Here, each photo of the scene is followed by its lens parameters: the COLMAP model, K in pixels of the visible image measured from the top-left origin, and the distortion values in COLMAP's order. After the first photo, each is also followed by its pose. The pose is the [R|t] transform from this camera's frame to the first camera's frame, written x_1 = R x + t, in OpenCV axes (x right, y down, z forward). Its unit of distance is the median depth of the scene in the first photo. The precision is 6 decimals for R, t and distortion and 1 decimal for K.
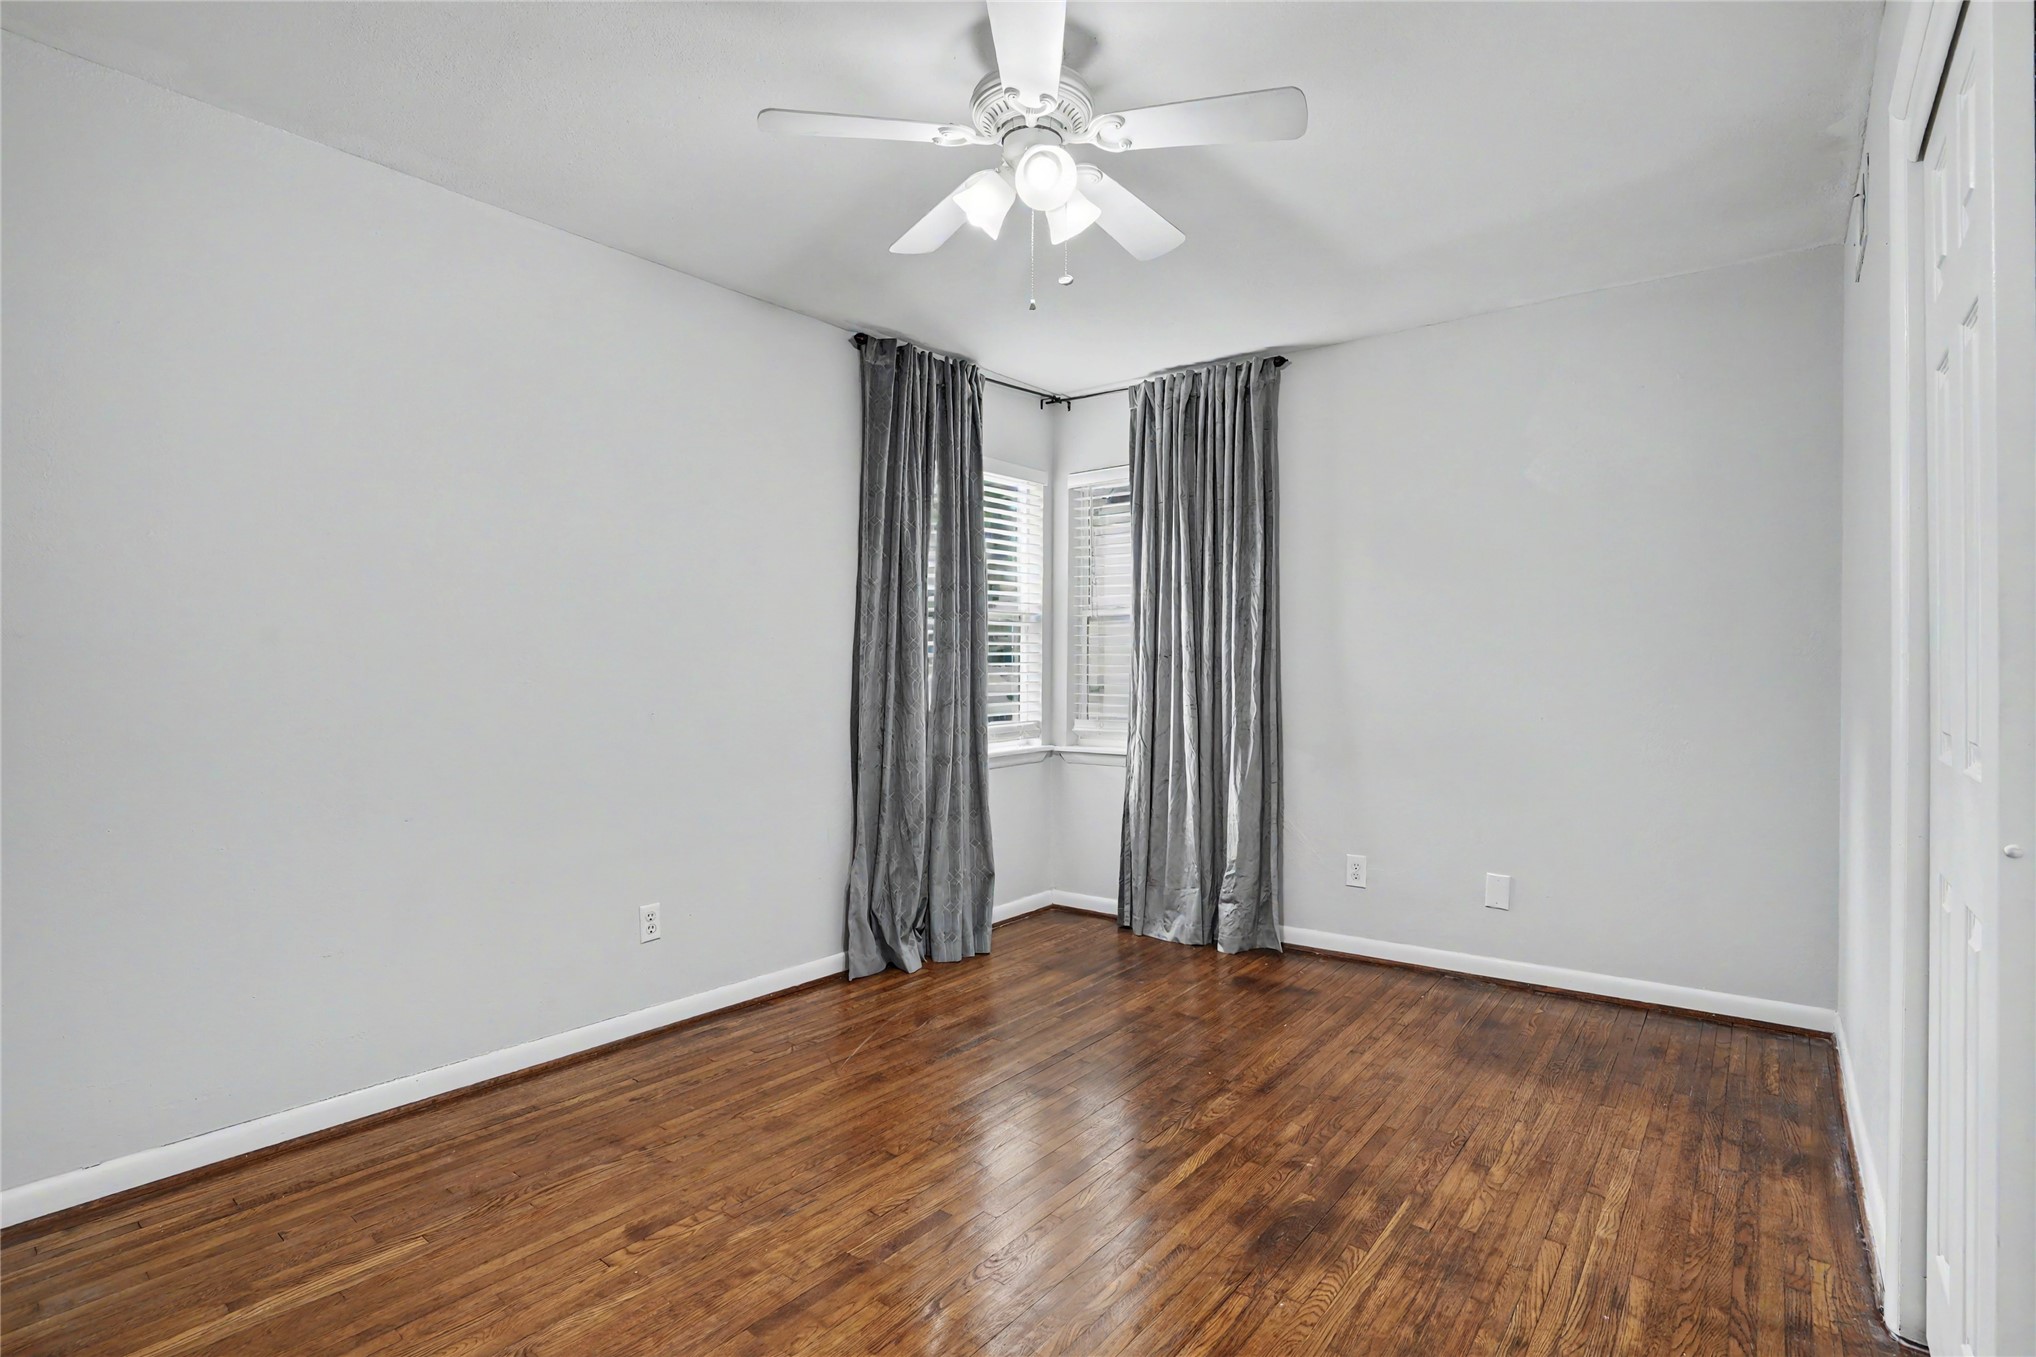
lens RADIAL K [[972.9, 0, 1021.1], [0, 972.9, 692.4], [0, 0, 1]] dist [-0.068601, 0.028100]
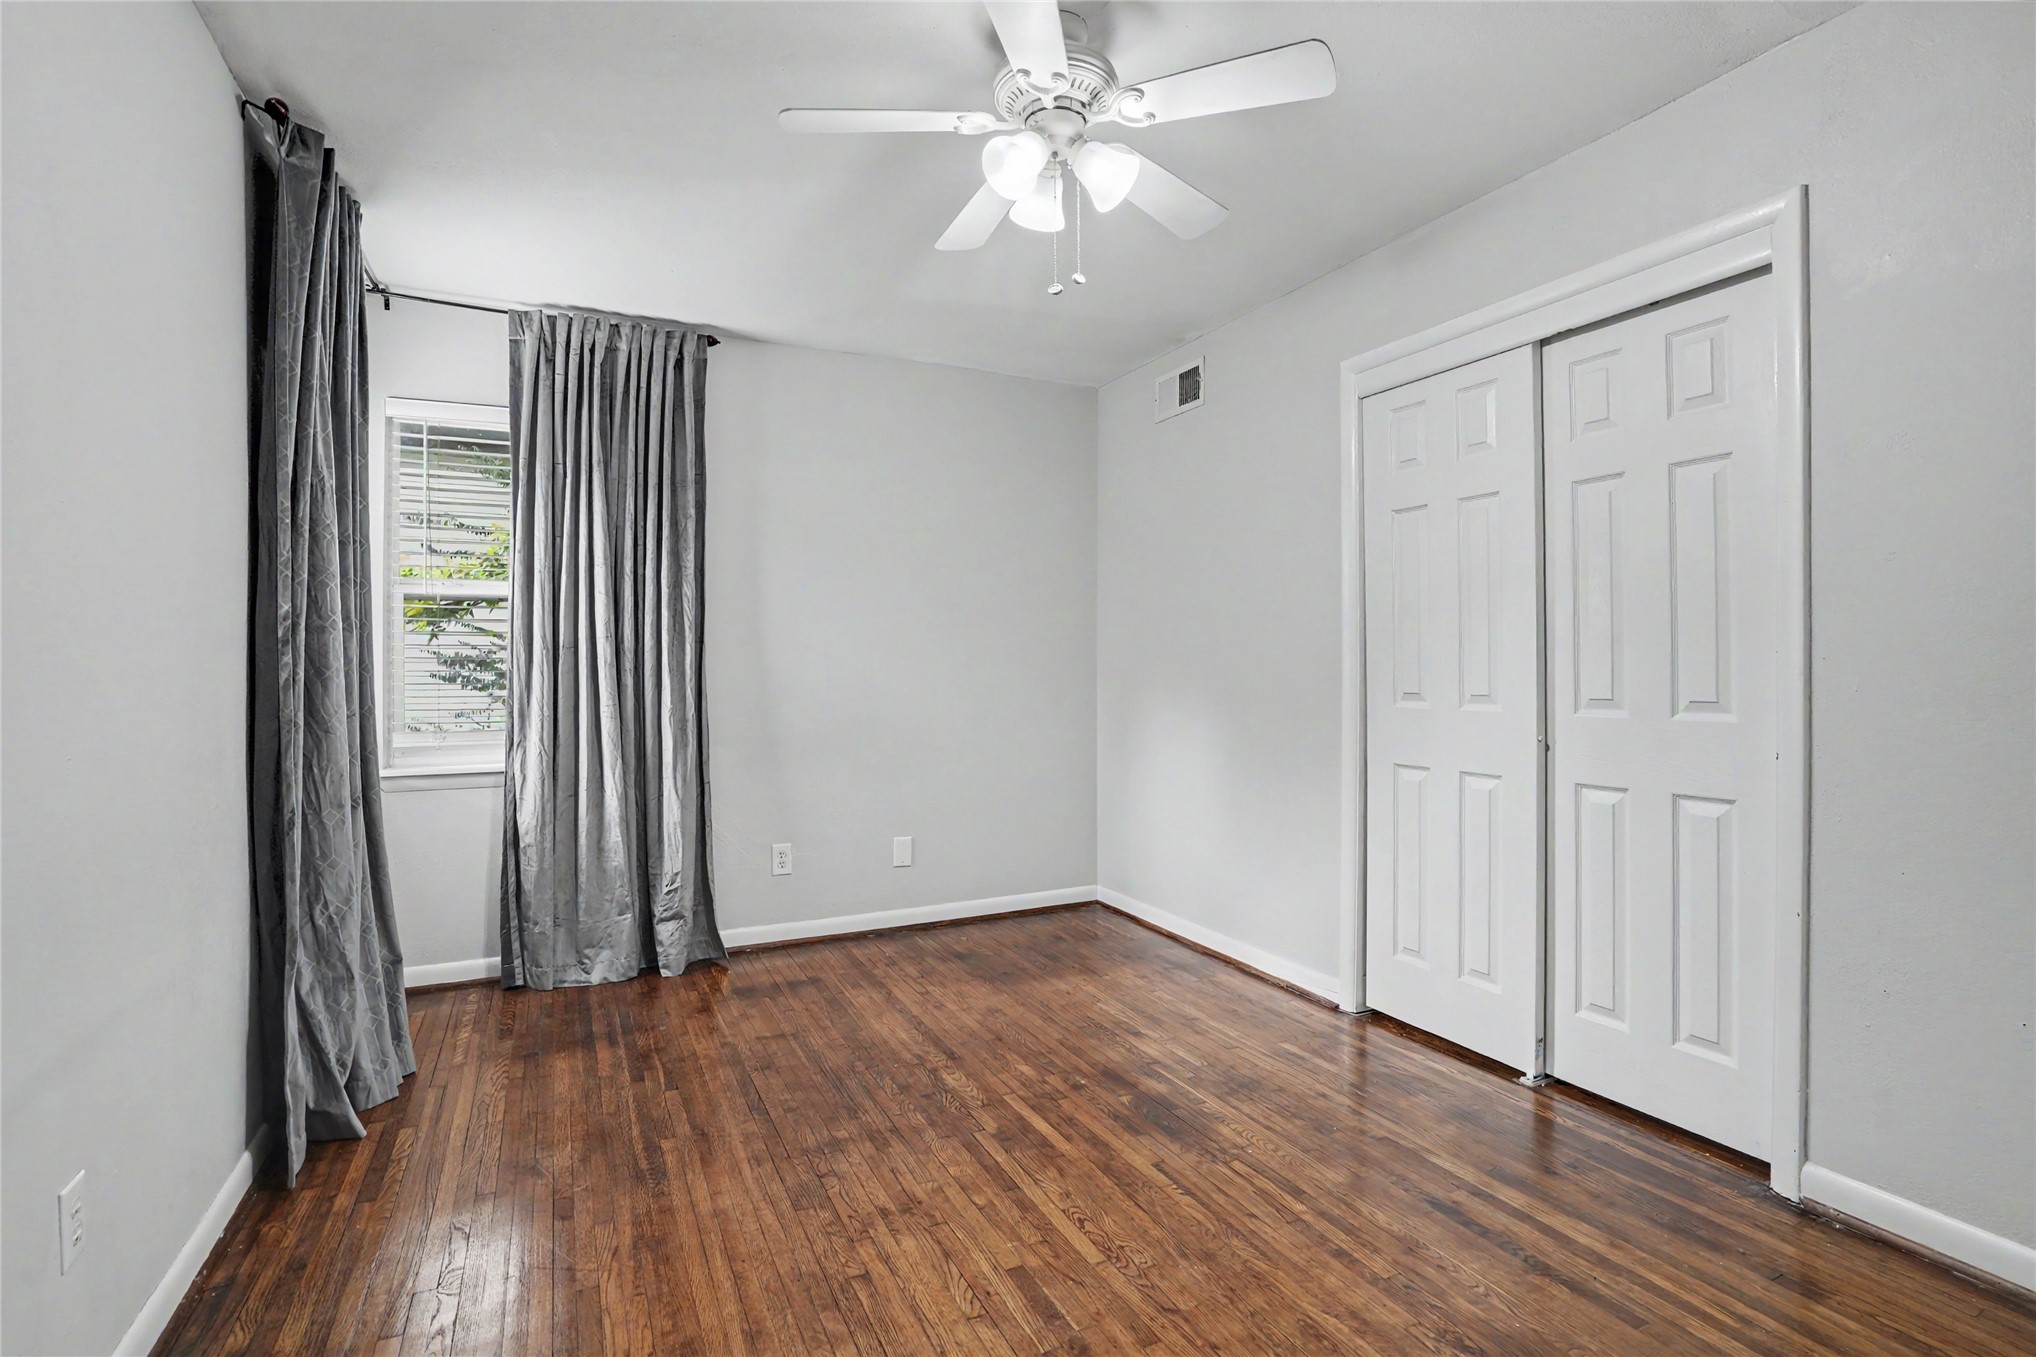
lens RADIAL K [[972.9, 0, 1021.1], [0, 972.9, 692.4], [0, 0, 1]] dist [-0.068601, 0.028100]
pose [[0.430440, -0.027092, 0.902212, -0.580401], [0.021399, 0.999575, 0.019806, -0.009359], [-0.902365, 0.010781, 0.430837, 0.400738]]
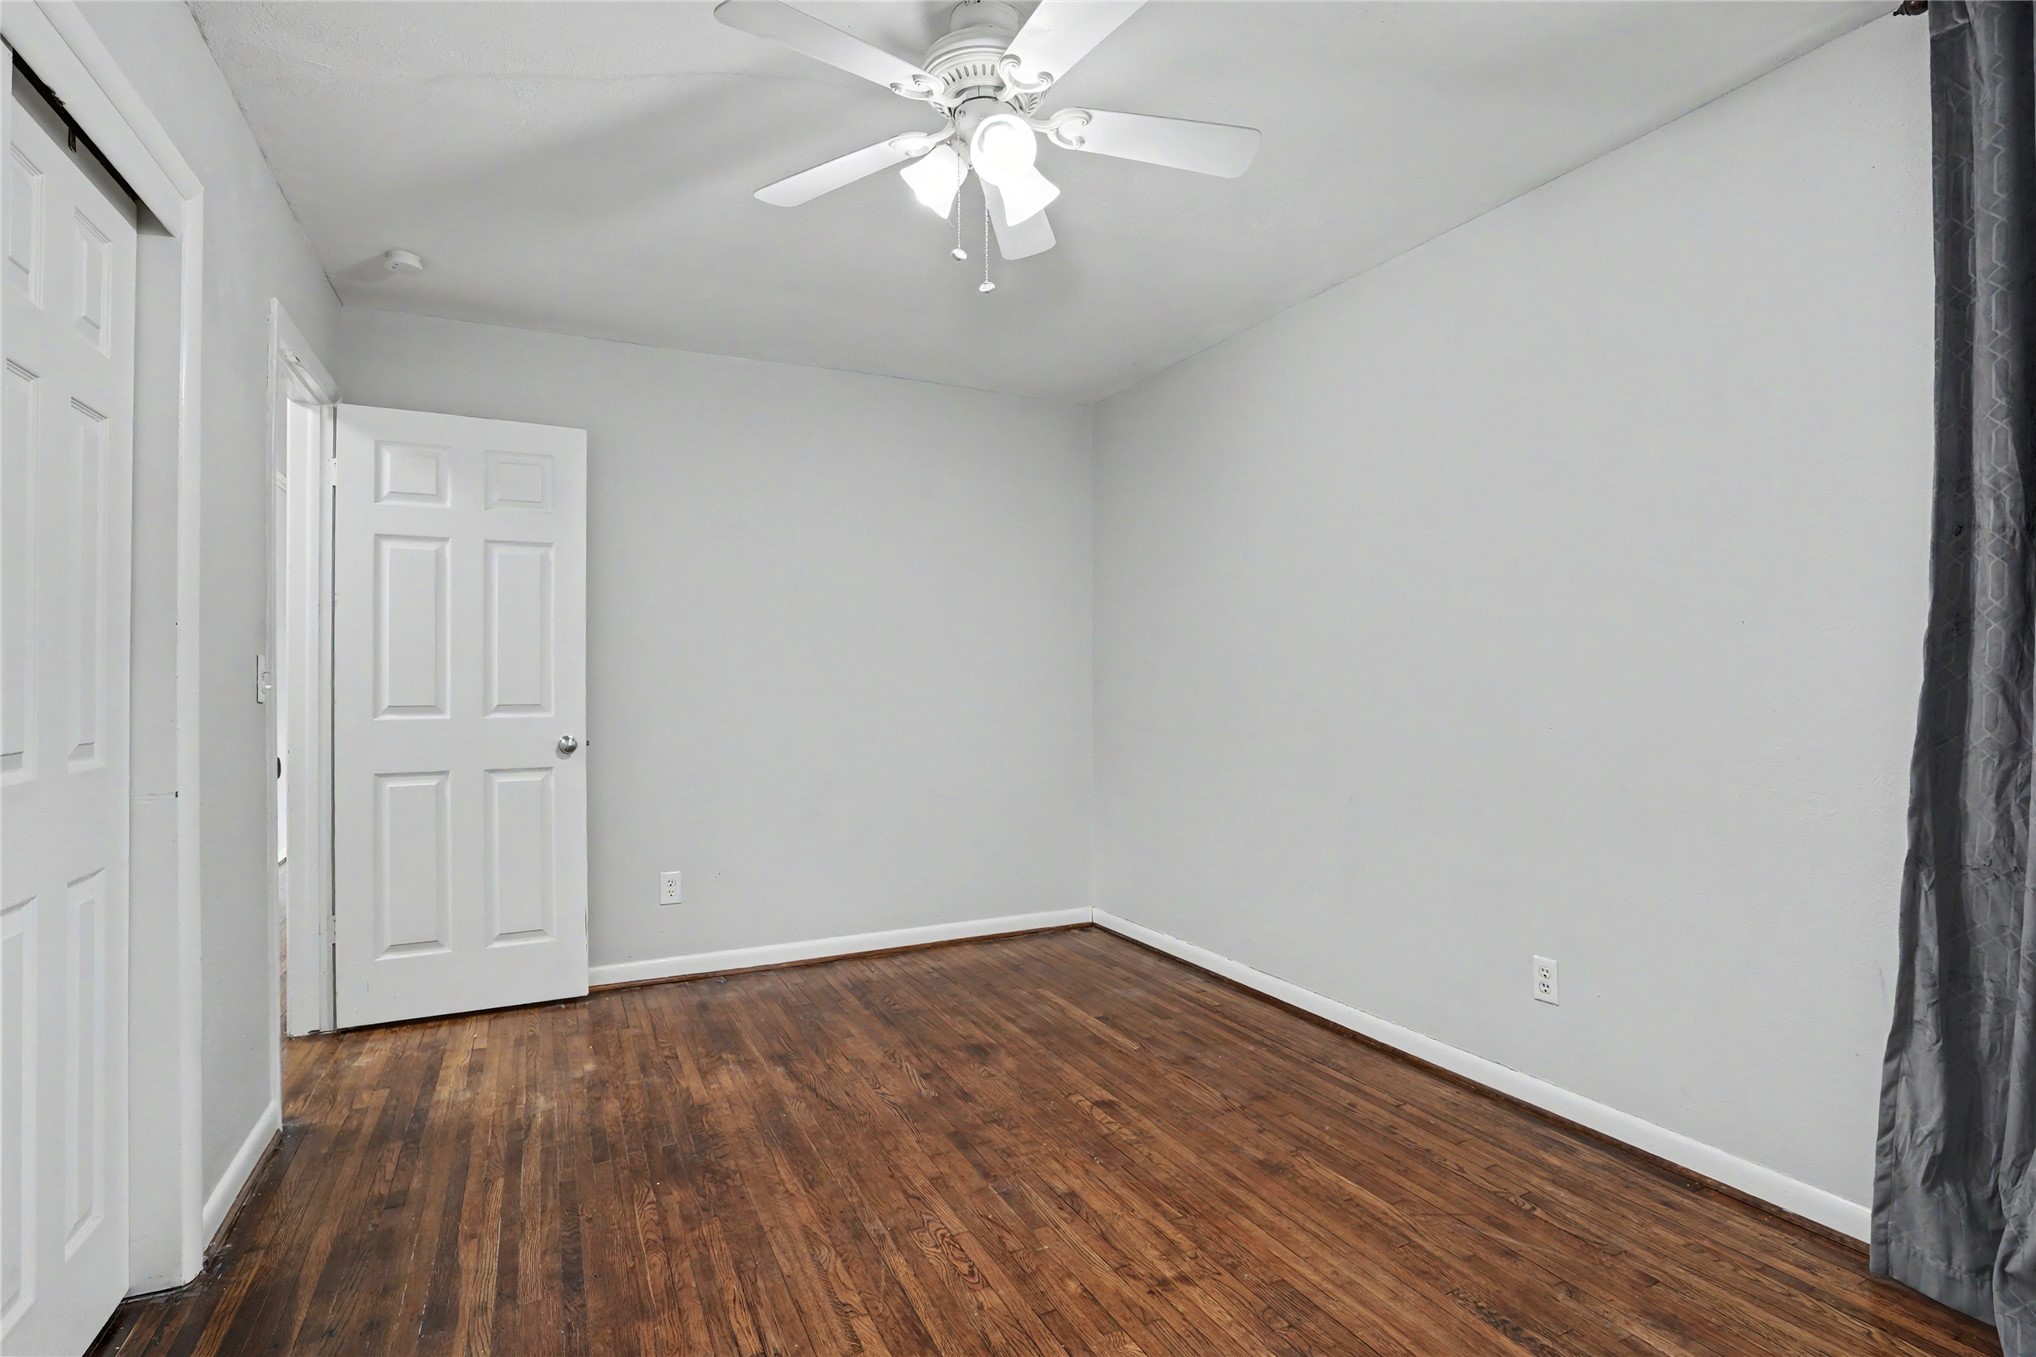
lens RADIAL K [[972.9, 0, 1021.1], [0, 972.9, 692.4], [0, 0, 1]] dist [-0.068601, 0.028100]
pose [[-0.430803, 0.011366, -0.902375, 0.544611], [-0.009400, 0.999810, 0.017081, -0.018524], [0.902397, 0.015841, -0.430614, 0.932903]]
